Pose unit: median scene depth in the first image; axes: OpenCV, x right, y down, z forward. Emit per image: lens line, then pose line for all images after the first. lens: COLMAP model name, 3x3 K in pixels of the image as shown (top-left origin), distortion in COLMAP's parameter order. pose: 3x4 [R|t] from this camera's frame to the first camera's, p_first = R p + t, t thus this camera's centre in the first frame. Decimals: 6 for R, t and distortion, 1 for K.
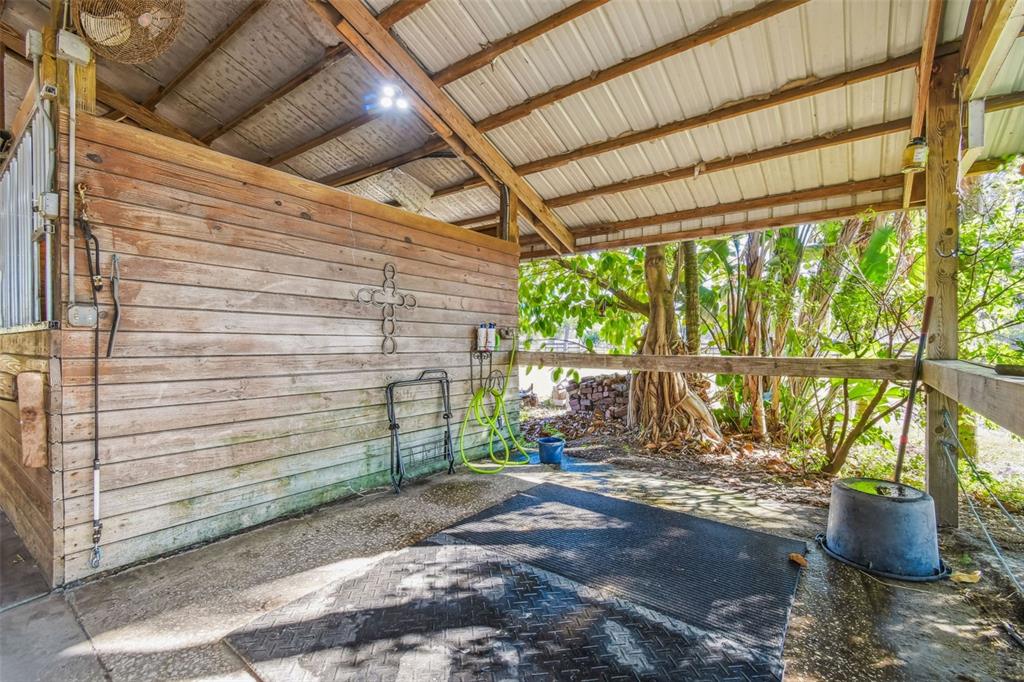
lens RADIAL K [[456.6, 0, 512.0], [0, 456.6, 341.0], [0, 0, 1]] dist [0.001353, 0.000486]
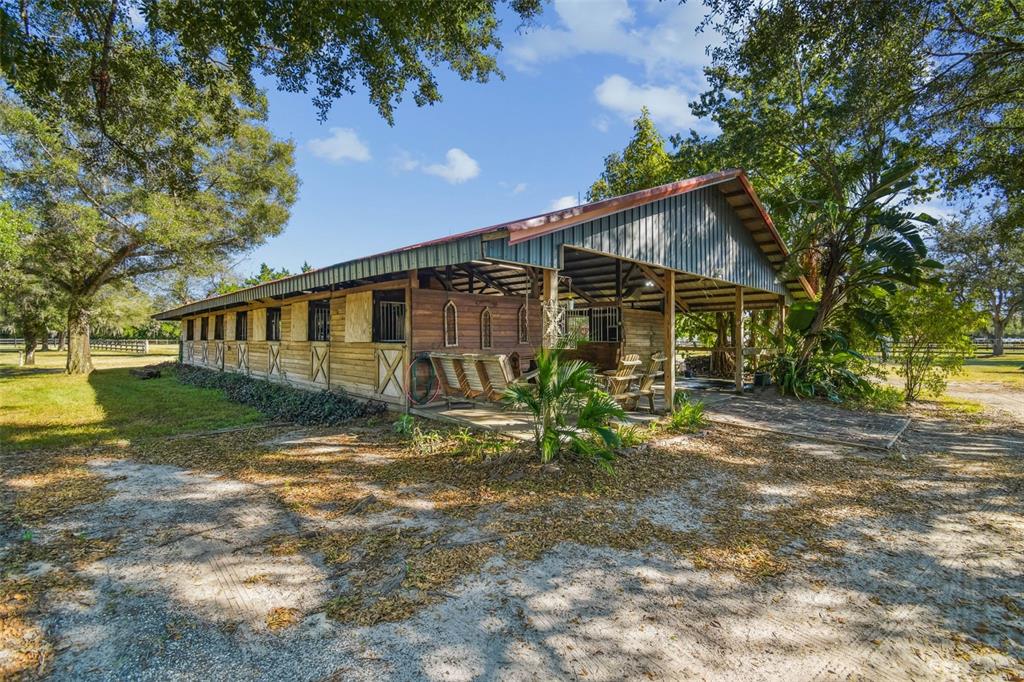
lens RADIAL K [[456.6, 0, 512.0], [0, 456.6, 341.0], [0, 0, 1]] dist [0.001353, 0.000486]
pose [[0.992003, -0.008006, -0.125962, -0.637145], [0.008813, 0.999944, 0.005851, -0.037987], [0.125909, -0.006914, 0.992018, -2.066492]]
